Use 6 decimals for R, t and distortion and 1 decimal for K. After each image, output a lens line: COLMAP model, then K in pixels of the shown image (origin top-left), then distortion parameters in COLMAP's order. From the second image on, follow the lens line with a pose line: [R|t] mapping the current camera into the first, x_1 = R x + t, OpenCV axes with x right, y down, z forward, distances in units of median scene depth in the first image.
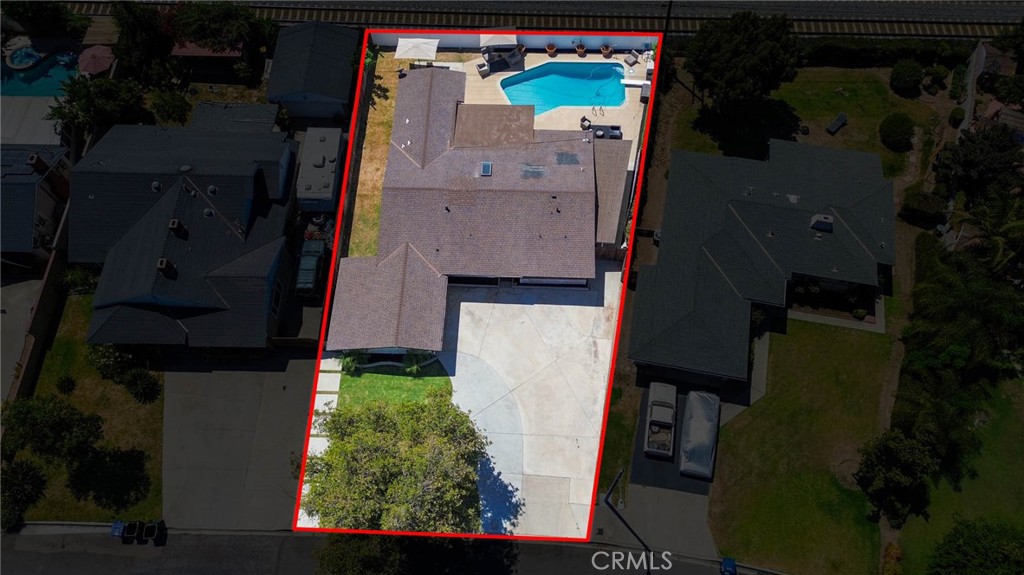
lens RADIAL K [[730.6, 0, 516.1], [0, 730.6, 287.4], [0, 0, 1]] dist [0.016406, -0.003964]
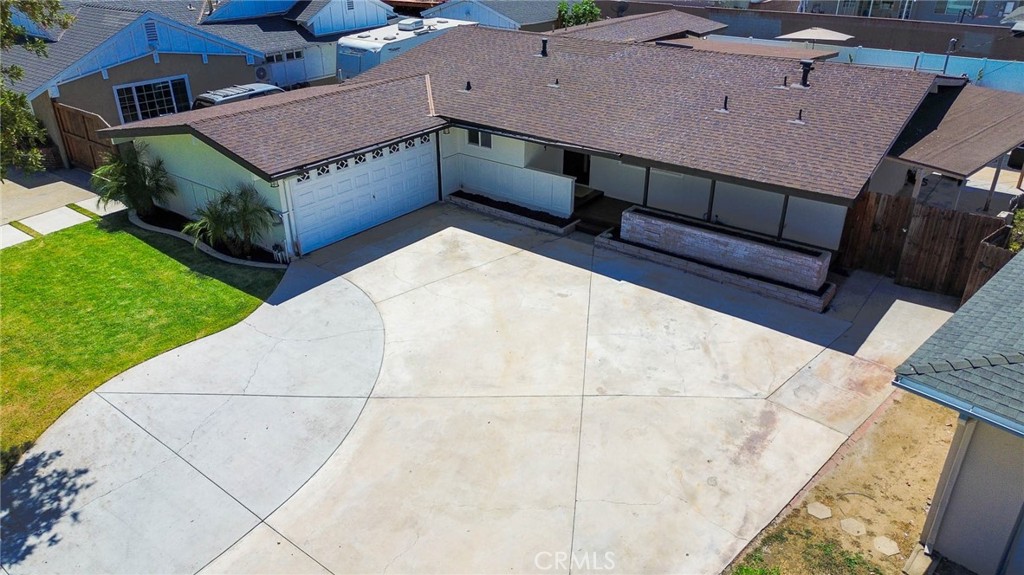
lens RADIAL K [[730.6, 0, 516.1], [0, 730.6, 287.4], [0, 0, 1]] dist [0.016406, -0.003964]
pose [[0.814924, 0.270065, -0.512800, 0.152680], [-0.525591, 0.717236, -0.457521, 0.200235], [0.244238, 0.642368, 0.726437, 0.776929]]
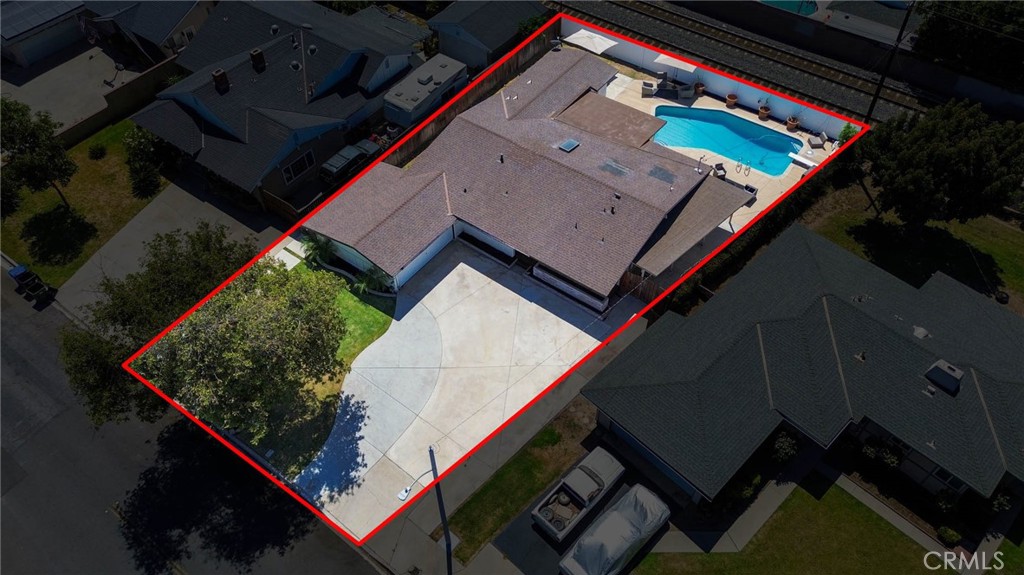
lens RADIAL K [[730.6, 0, 516.1], [0, 730.6, 287.4], [0, 0, 1]] dist [0.016406, -0.003964]
pose [[0.823583, 0.433866, -0.365339, 0.301952], [-0.509562, 0.848867, -0.140614, 0.134450], [0.249116, 0.301970, 0.920193, 0.259954]]
